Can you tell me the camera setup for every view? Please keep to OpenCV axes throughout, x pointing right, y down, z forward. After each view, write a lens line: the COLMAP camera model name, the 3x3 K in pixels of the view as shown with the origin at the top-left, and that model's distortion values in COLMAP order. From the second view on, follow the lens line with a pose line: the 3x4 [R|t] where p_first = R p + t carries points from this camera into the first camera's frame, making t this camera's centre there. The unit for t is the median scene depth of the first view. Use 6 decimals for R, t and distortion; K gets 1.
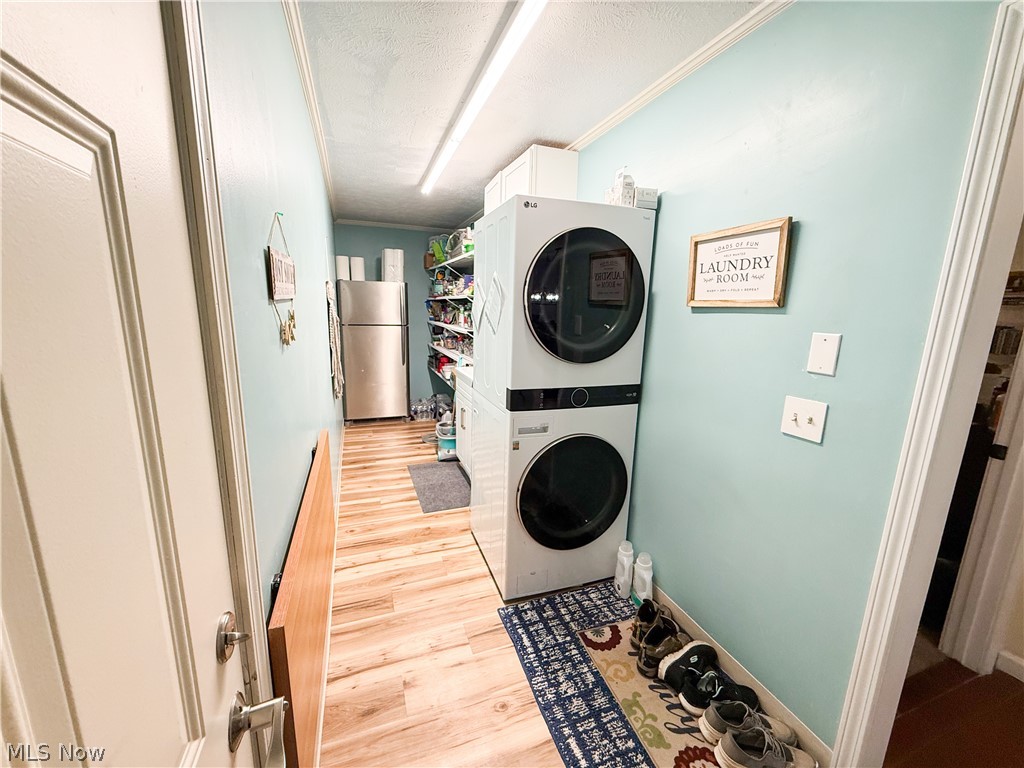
lens RADIAL K [[408.1, 0, 510.2], [0, 408.1, 386.4], [0, 0, 1]] dist [0.001101, 0.000045]
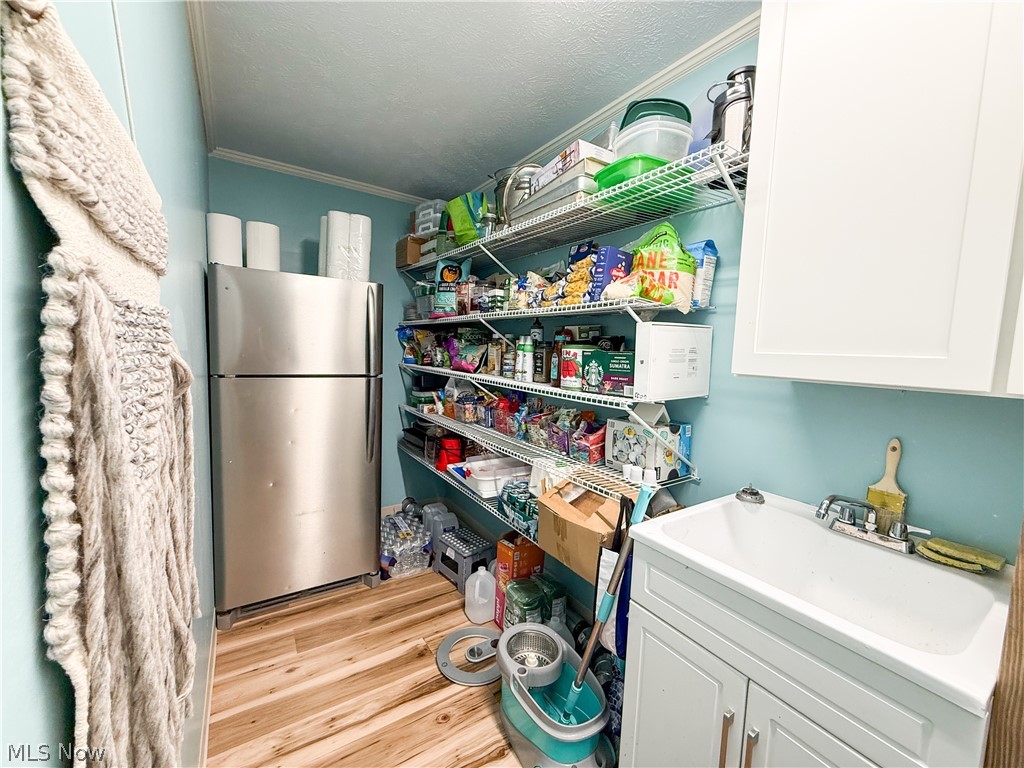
lens RADIAL K [[408.1, 0, 510.2], [0, 408.1, 386.4], [0, 0, 1]] dist [0.001101, 0.000045]
pose [[0.976192, -0.007554, 0.216775, -0.205340], [0.027600, 0.995596, -0.089592, -0.090870], [-0.215144, 0.093442, 0.972102, 0.515037]]
